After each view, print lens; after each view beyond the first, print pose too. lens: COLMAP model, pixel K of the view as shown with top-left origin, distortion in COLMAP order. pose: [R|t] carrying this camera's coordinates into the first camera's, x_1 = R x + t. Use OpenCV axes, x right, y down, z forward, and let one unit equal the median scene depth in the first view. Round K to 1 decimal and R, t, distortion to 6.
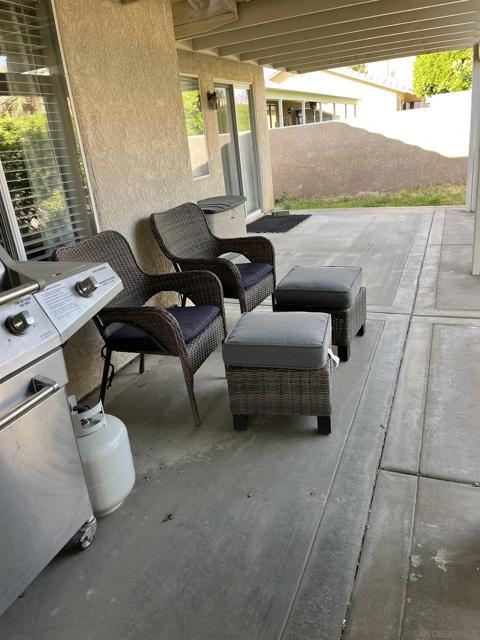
lens RADIAL K [[479.6, 0, 235.5], [0, 479.6, 318.0], [0, 0, 1]] dist [0.087294, -0.130107]
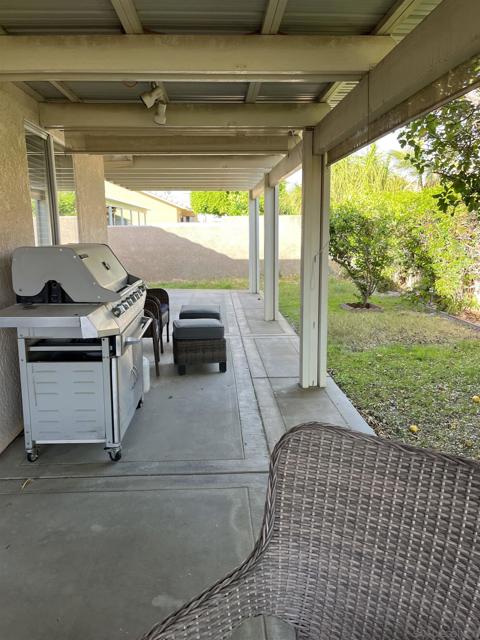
lens RADIAL K [[479.6, 0, 235.5], [0, 479.6, 318.0], [0, 0, 1]] dist [0.087294, -0.130107]
pose [[0.900762, 0.018990, 0.433898, -0.166999], [0.065589, 0.981638, -0.179123, 0.095740], [-0.429332, 0.189806, 0.882977, -0.222725]]
